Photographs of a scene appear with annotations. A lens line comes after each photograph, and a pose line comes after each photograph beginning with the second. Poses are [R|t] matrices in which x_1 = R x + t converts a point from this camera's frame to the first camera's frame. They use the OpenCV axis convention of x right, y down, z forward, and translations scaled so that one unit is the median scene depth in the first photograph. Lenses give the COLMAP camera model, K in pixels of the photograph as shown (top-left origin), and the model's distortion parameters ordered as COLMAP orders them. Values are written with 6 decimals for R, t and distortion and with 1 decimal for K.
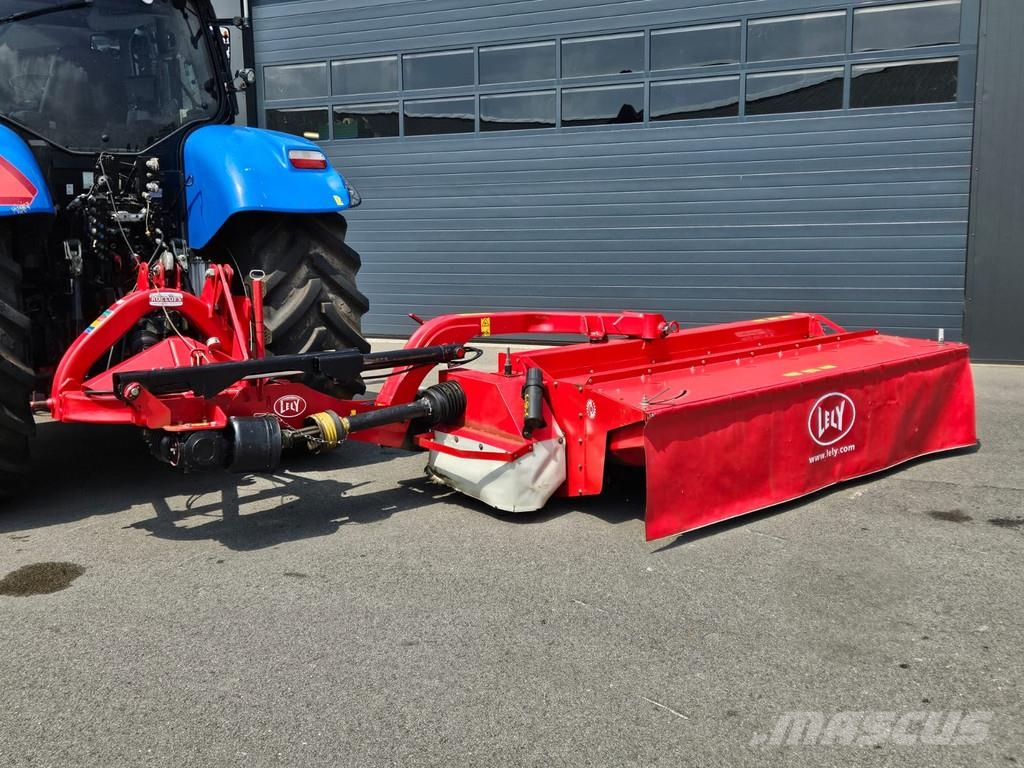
lens RADIAL K [[1018.9, 0, 512.0], [0, 1018.9, 384.0], [0, 0, 1]] dist [0.116594, -0.164365]
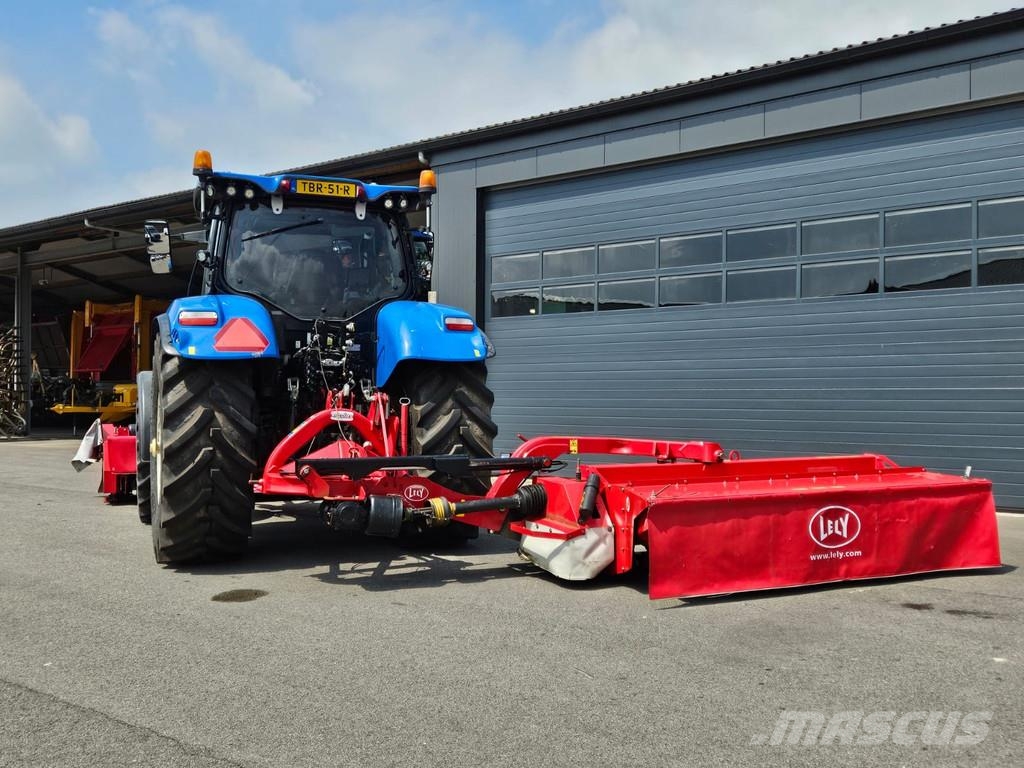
lens RADIAL K [[888.9, 0, 492.0], [0, 888.9, 386.1], [0, 0, 1]] dist [0.086010, -0.080964]
pose [[0.974891, 0.019977, -0.221784, 0.141456], [-0.053415, 0.987869, -0.145812, 0.045768], [0.216181, 0.153998, 0.964132, -0.167903]]
